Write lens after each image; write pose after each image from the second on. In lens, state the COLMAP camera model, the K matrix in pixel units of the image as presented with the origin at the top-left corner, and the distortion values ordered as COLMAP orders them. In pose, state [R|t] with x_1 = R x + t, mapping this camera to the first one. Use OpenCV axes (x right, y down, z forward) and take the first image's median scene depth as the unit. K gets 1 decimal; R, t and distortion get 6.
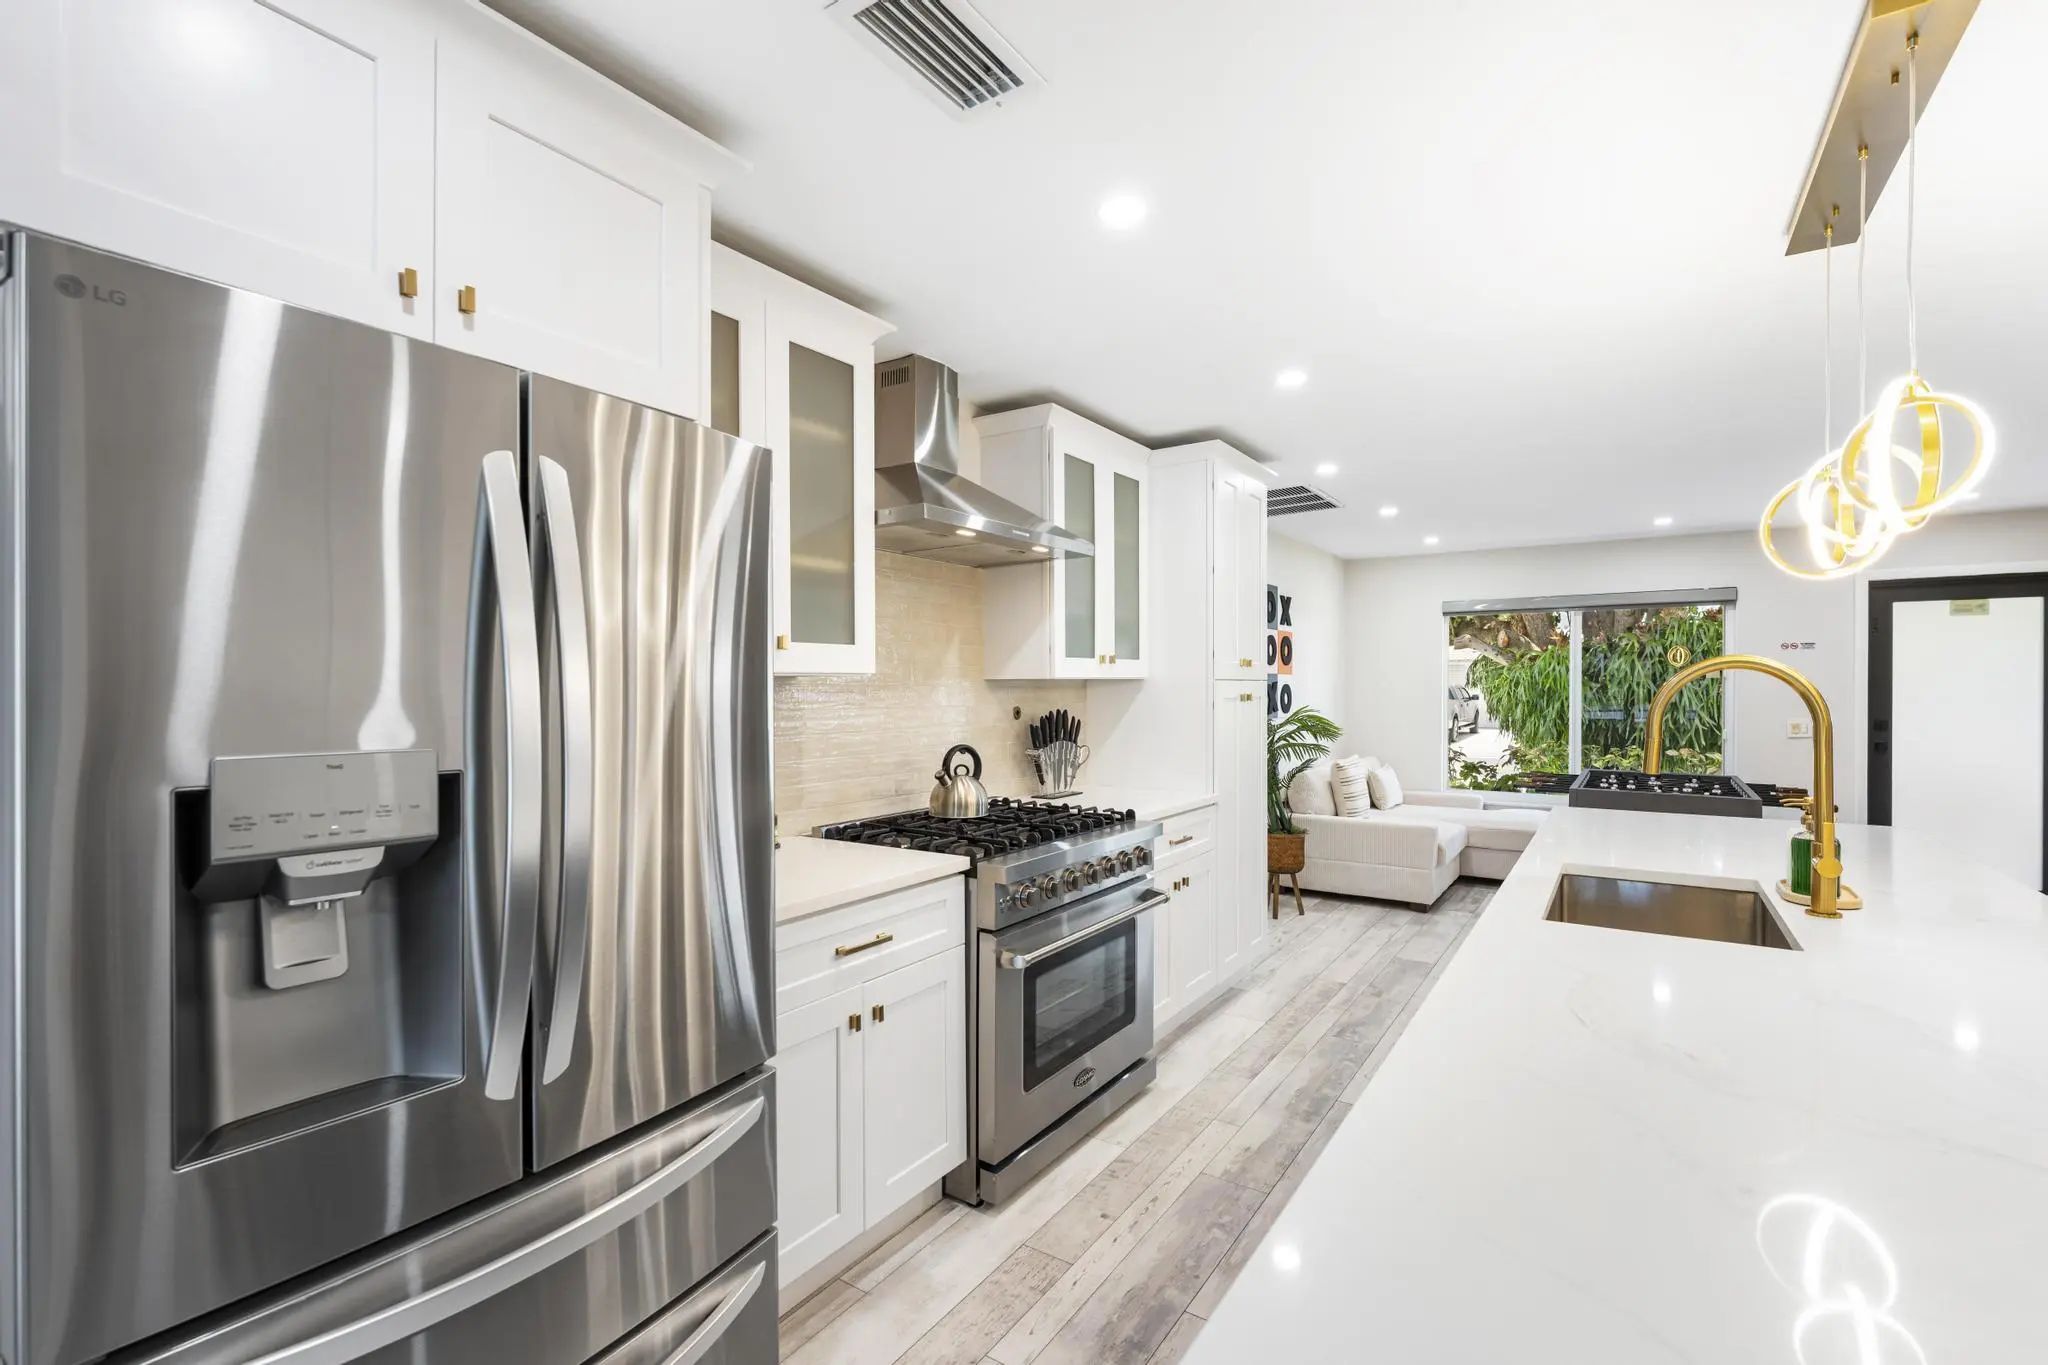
lens RADIAL K [[913.4, 0, 1022.6], [0, 913.4, 691.3], [0, 0, 1]] dist [-0.002261, -0.000561]
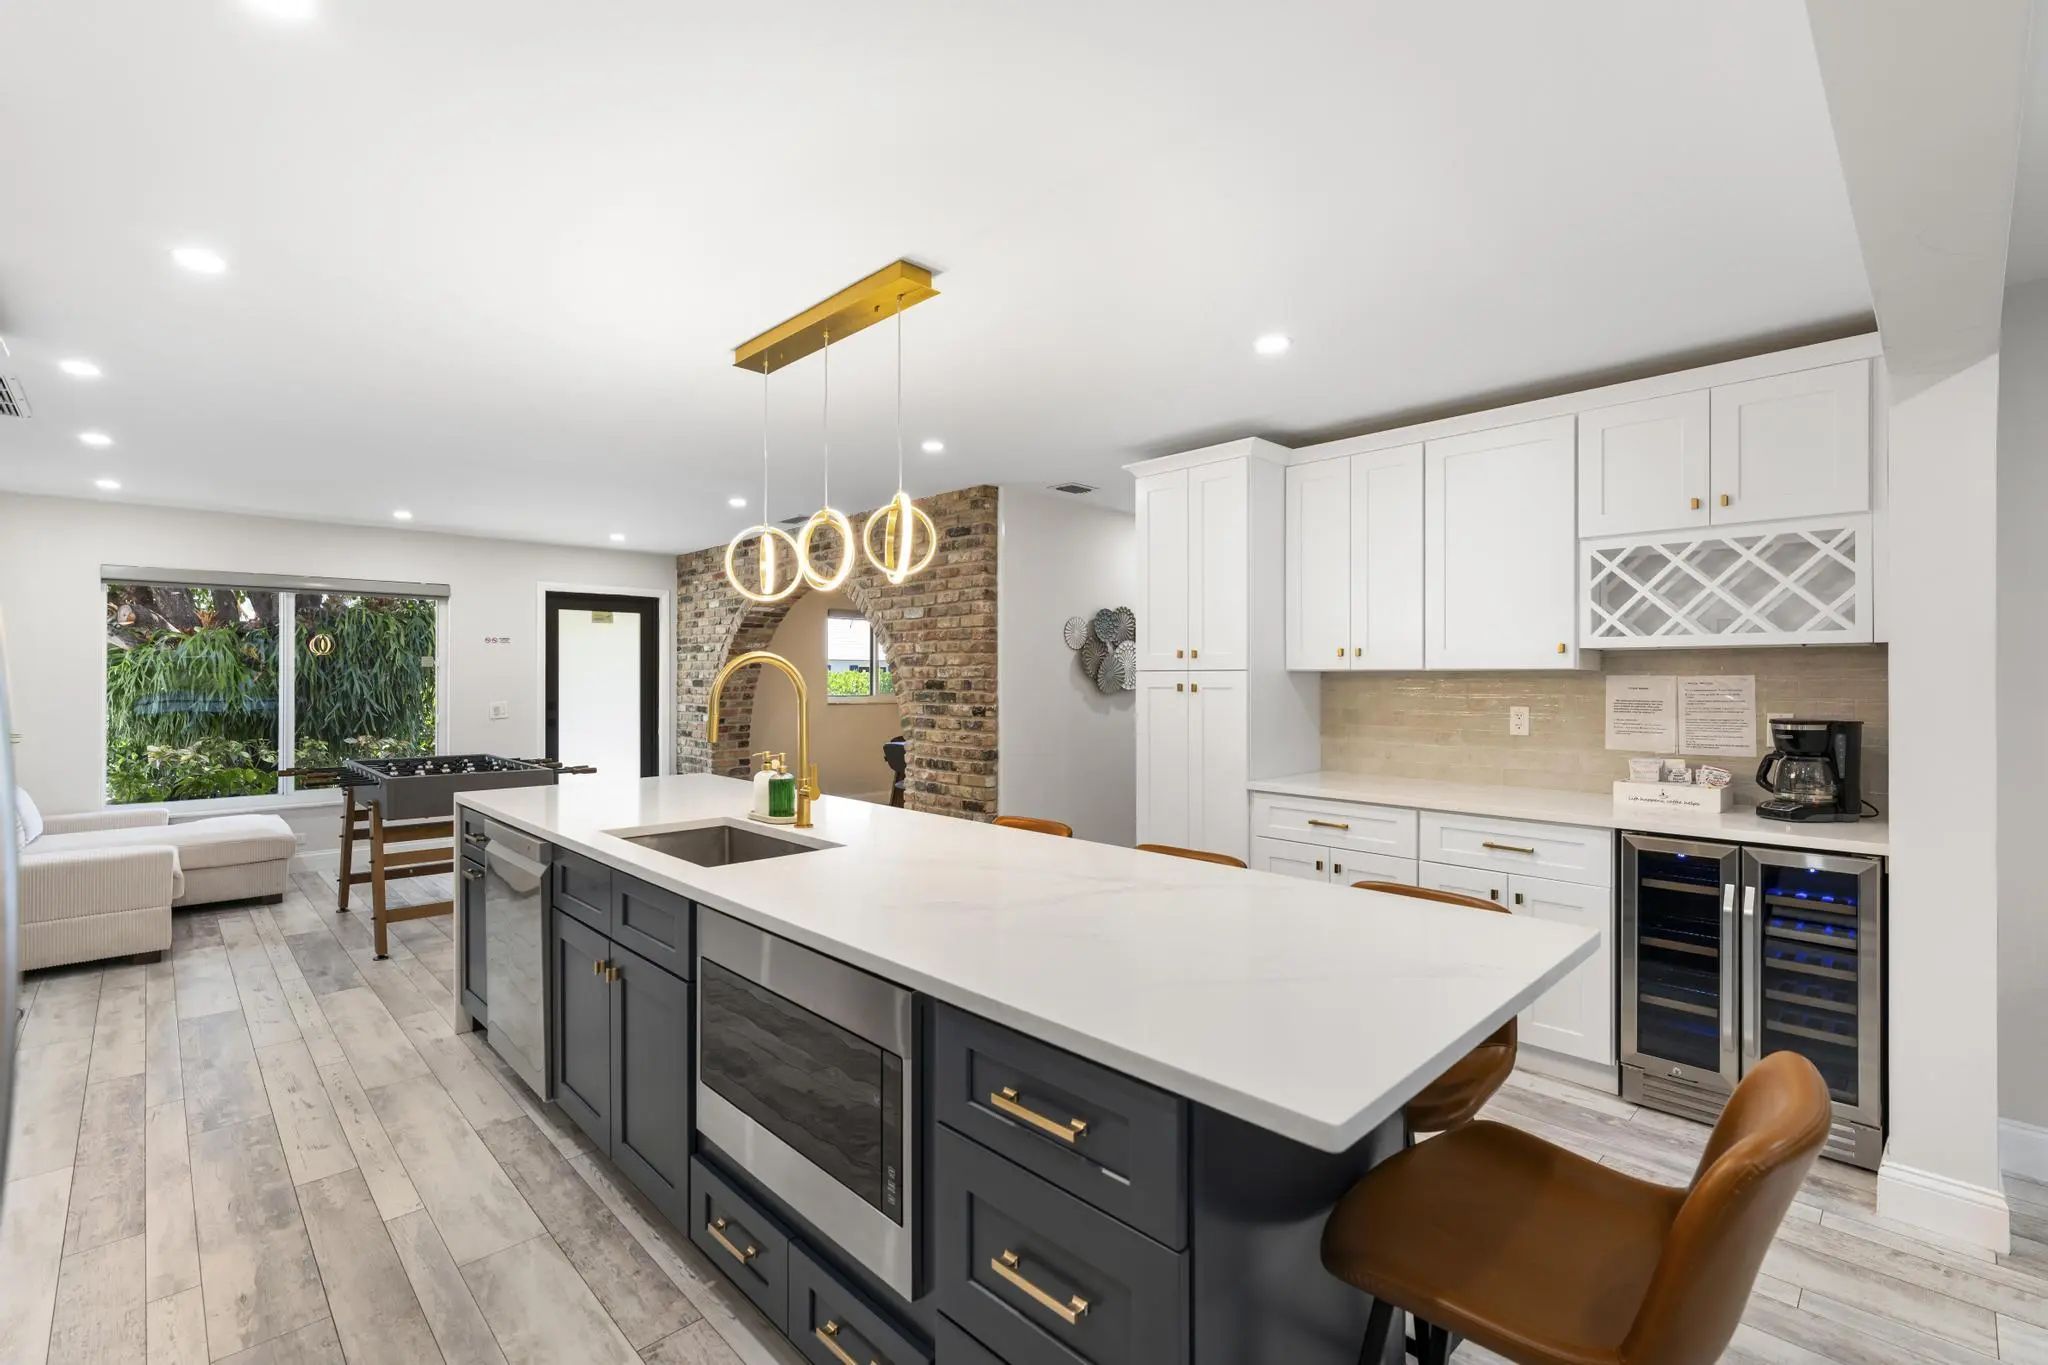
lens RADIAL K [[901.9, 0, 1018.9], [0, 901.9, 679.4], [0, 0, 1]] dist [-0.001865, 0.000093]
pose [[0.206314, -0.002953, 0.978481, -0.261915], [0.003650, 0.999991, 0.002248, 0.000511], [-0.978479, 0.003107, 0.206323, 0.181775]]
